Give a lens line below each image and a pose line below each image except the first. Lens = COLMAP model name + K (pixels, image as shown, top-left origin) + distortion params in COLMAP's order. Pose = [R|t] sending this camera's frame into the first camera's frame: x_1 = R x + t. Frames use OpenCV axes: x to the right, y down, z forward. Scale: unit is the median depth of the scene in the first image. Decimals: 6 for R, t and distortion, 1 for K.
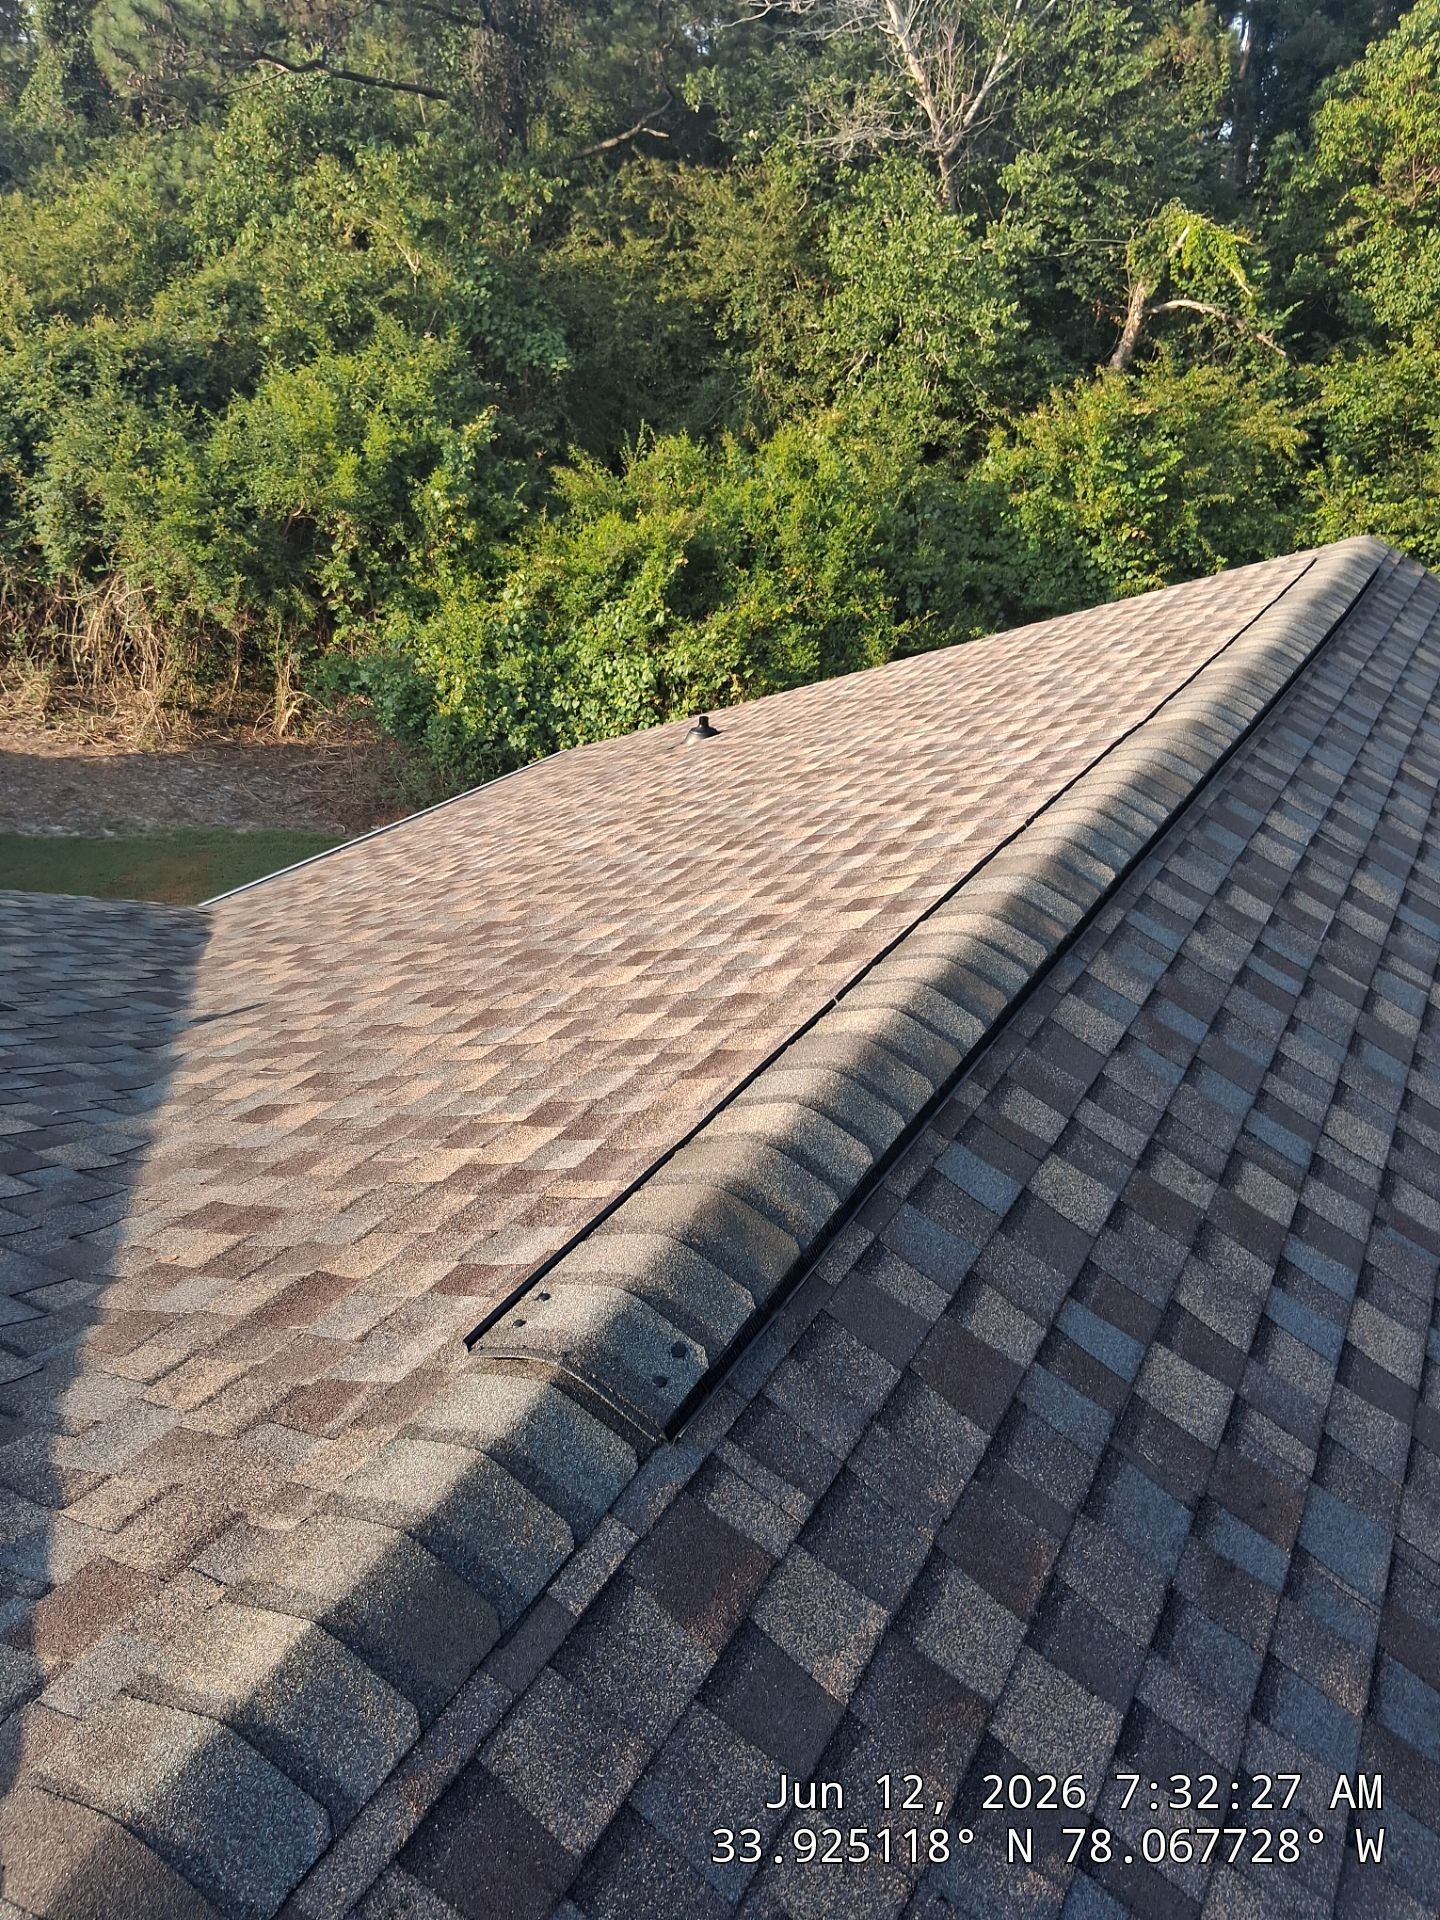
lens RADIAL K [[1492.6, 0, 720.0], [0, 1492.6, 960.0], [0, 0, 1]] dist [0.109359, -0.213621]
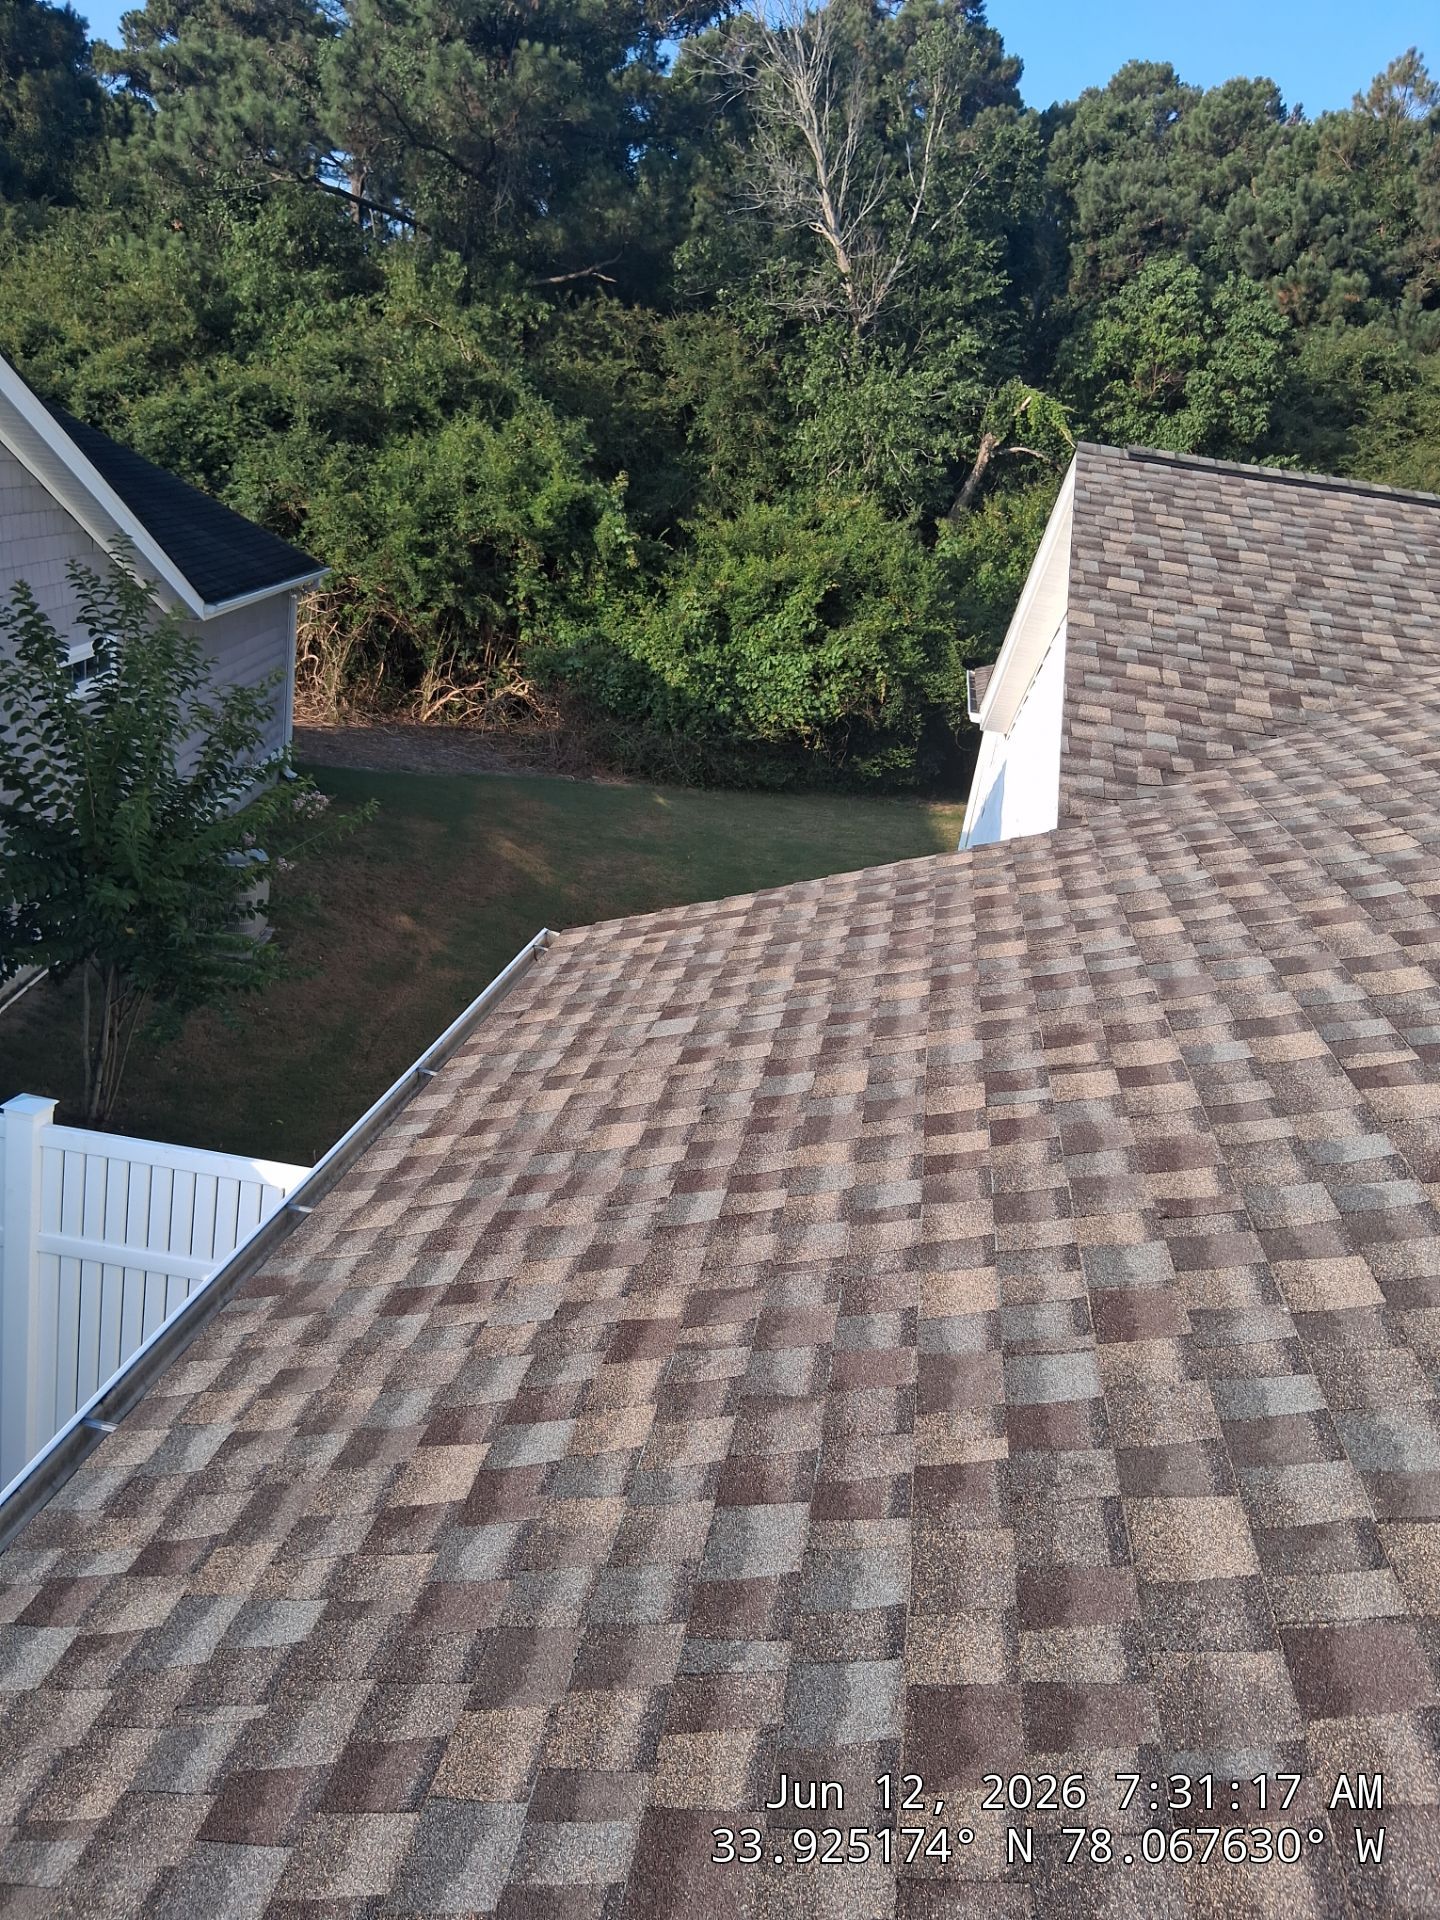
lens RADIAL K [[1684.3, 0, 475.6], [0, 1684.3, 1032.0], [0, 0, 1]] dist [0.063318, -0.078206]
pose [[0.936865, -0.016541, 0.349301, -0.802662], [0.046269, 0.995962, -0.076935, 0.228544], [-0.346618, 0.088239, 0.933847, -0.290597]]
